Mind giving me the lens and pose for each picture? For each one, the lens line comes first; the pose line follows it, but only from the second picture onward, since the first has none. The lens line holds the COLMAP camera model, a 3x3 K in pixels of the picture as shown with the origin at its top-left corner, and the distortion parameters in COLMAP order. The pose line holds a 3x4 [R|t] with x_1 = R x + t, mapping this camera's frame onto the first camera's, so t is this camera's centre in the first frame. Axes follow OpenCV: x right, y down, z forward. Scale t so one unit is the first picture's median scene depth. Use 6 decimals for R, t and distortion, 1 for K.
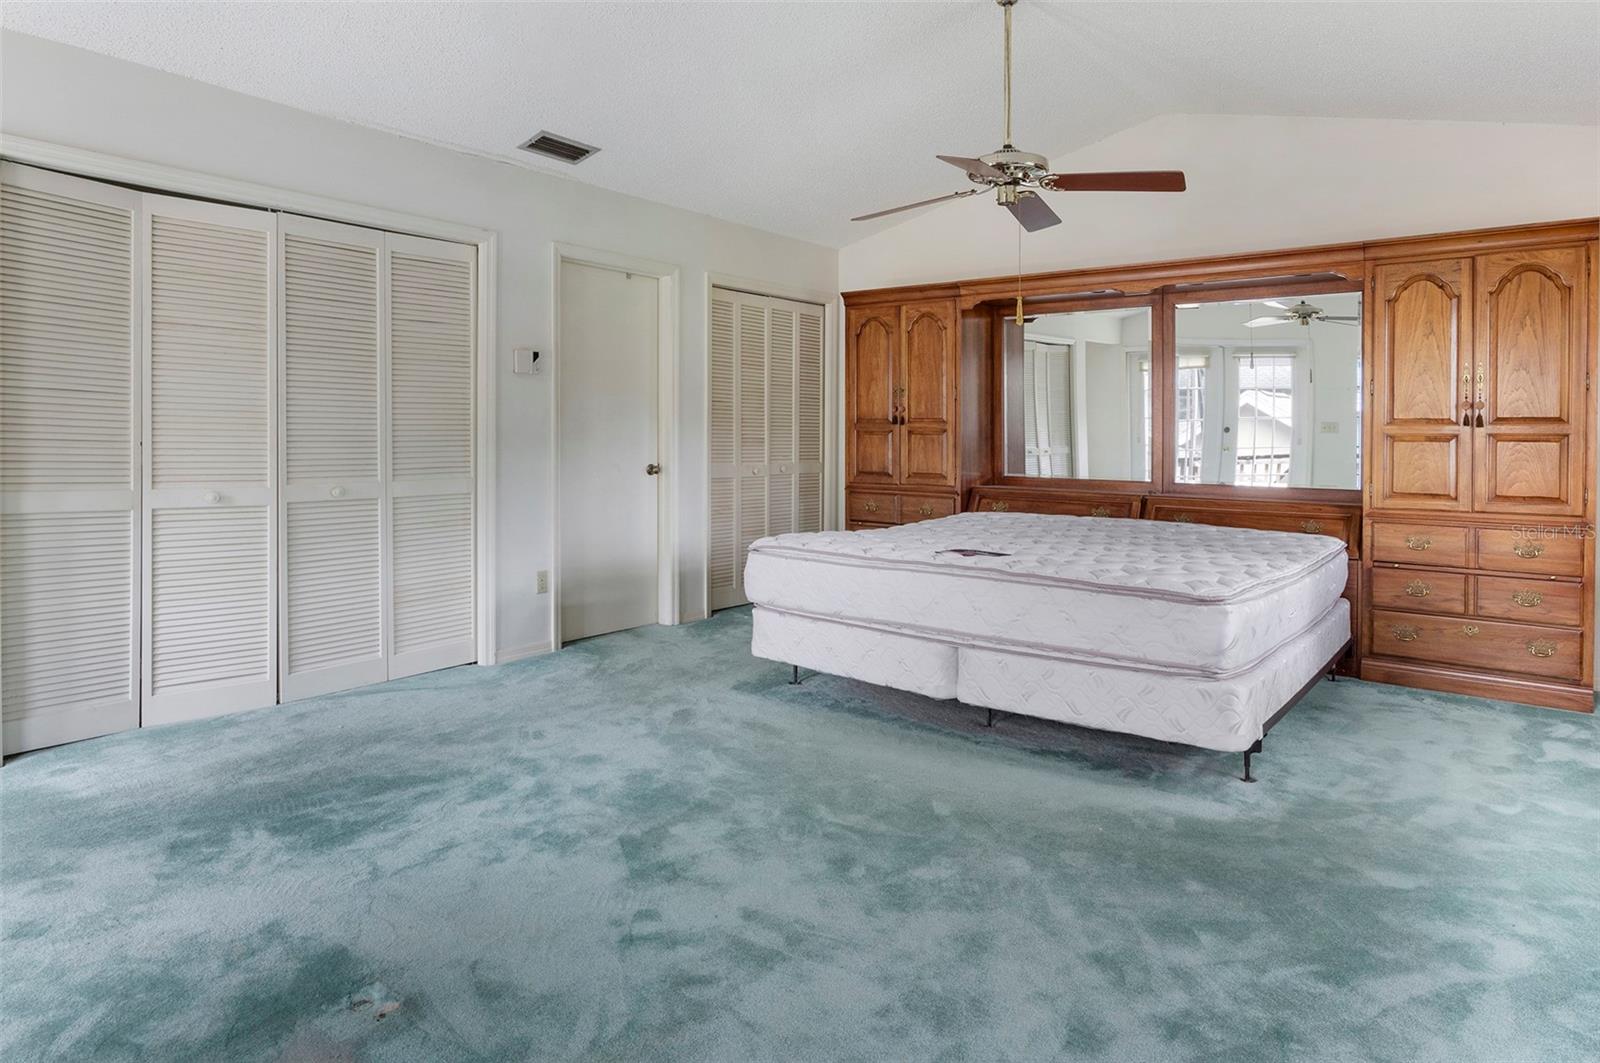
lens RADIAL K [[1015.1, 0, 851.8], [0, 1015.1, 444.1], [0, 0, 1]] dist [0.001242, -0.004239]
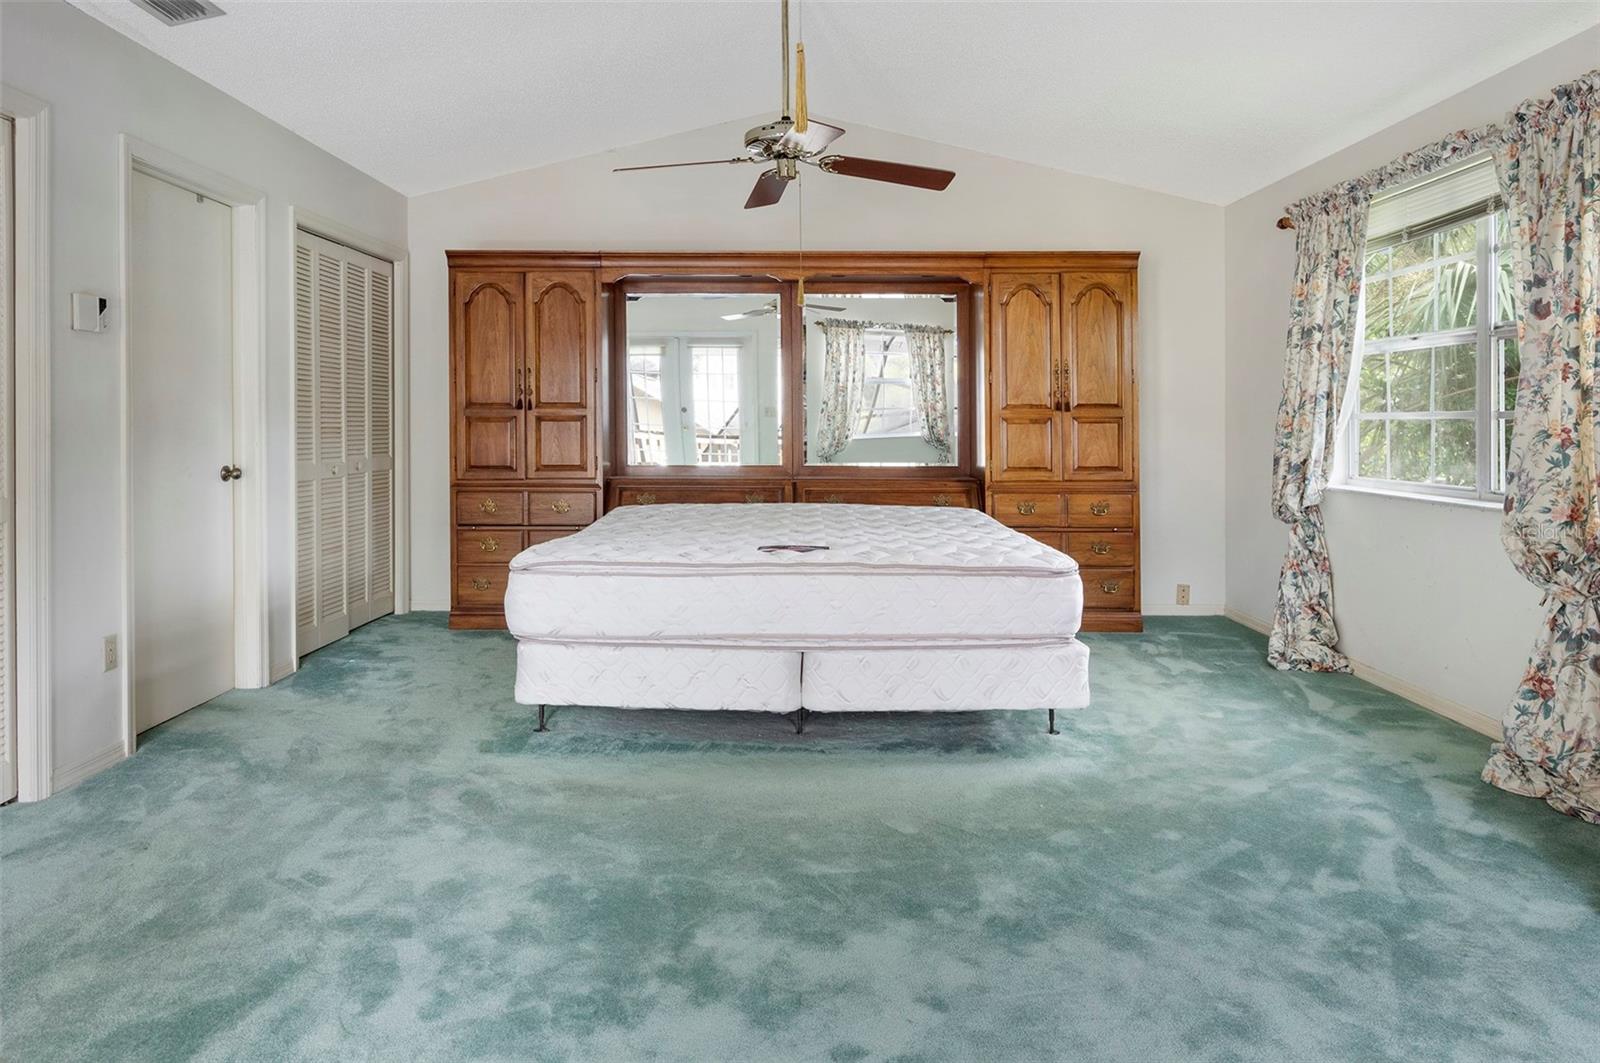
lens RADIAL K [[1015.1, 0, 785.6], [0, 1015.1, 410.5], [0, 0, 1]] dist [0.001242, -0.004239]
pose [[0.785523, -0.001433, 0.618831, -0.404753], [0.012575, 0.999828, -0.013647, -0.005413], [-0.618705, 0.018502, 0.785405, 0.240076]]
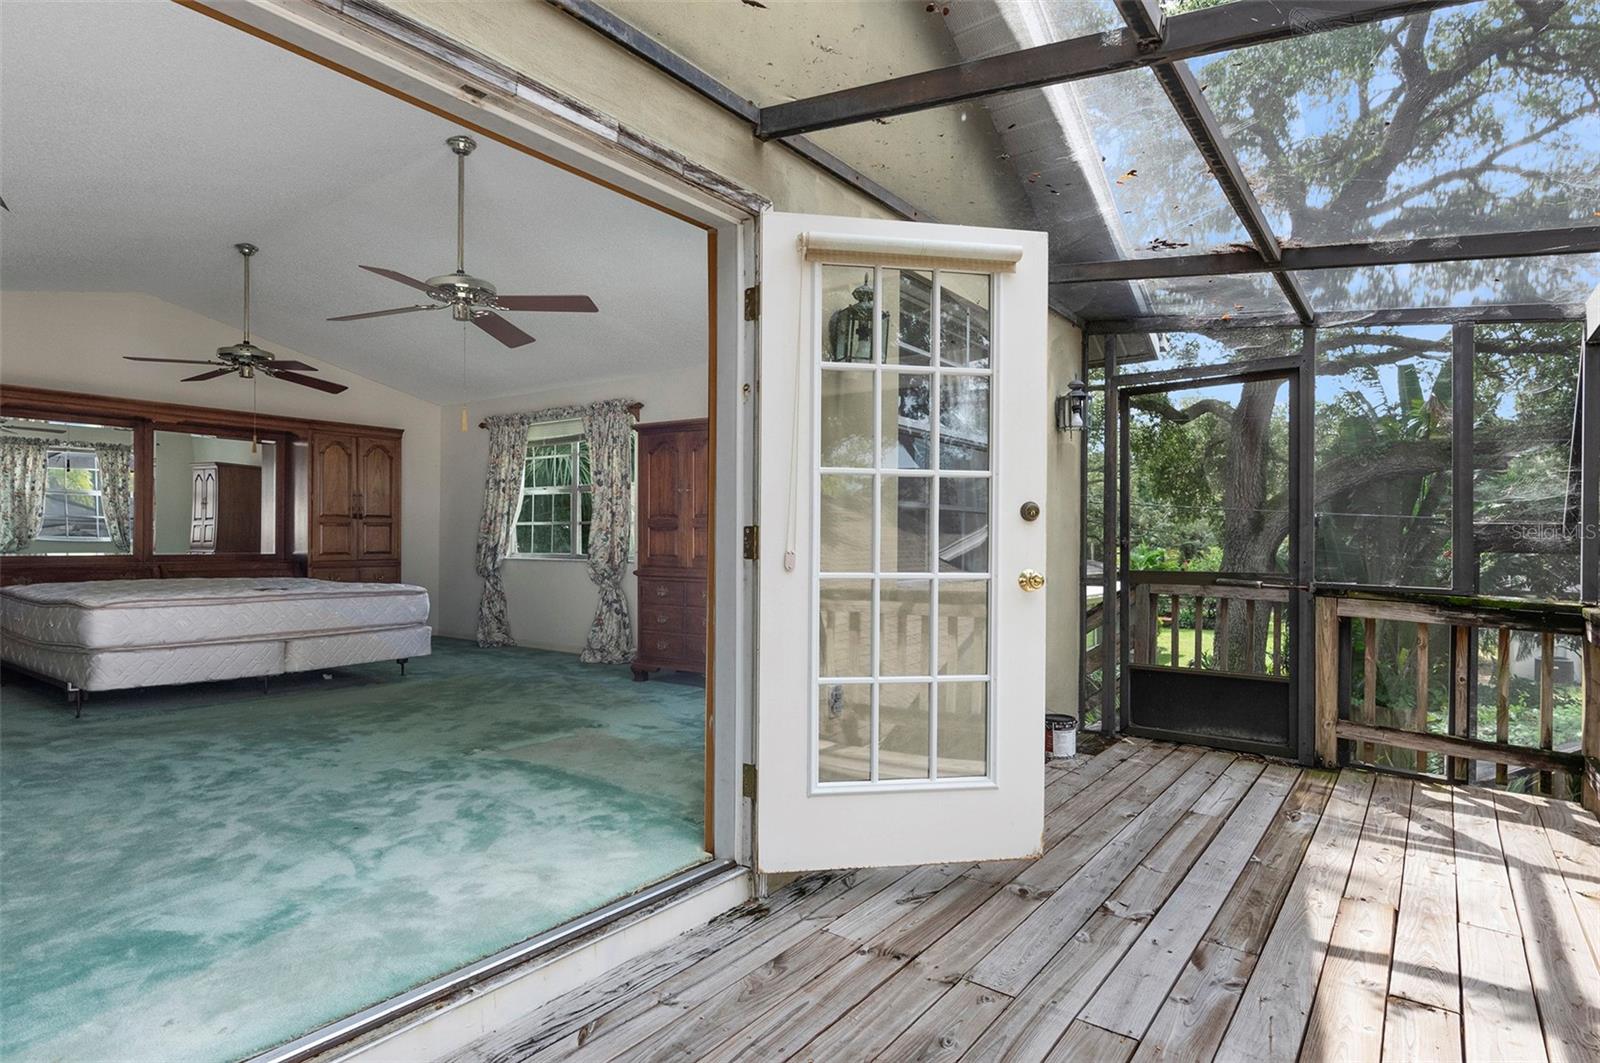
lens RADIAL K [[863.4, 0, 797.9], [0, 863.4, 541.4], [0, 0, 1]] dist [0.004869, -0.003234]
pose [[-0.026840, -0.010084, 0.999589, -1.171802], [0.006758, 0.999924, 0.010269, 0.016497], [-0.999617, 0.007031, -0.026770, 0.143172]]
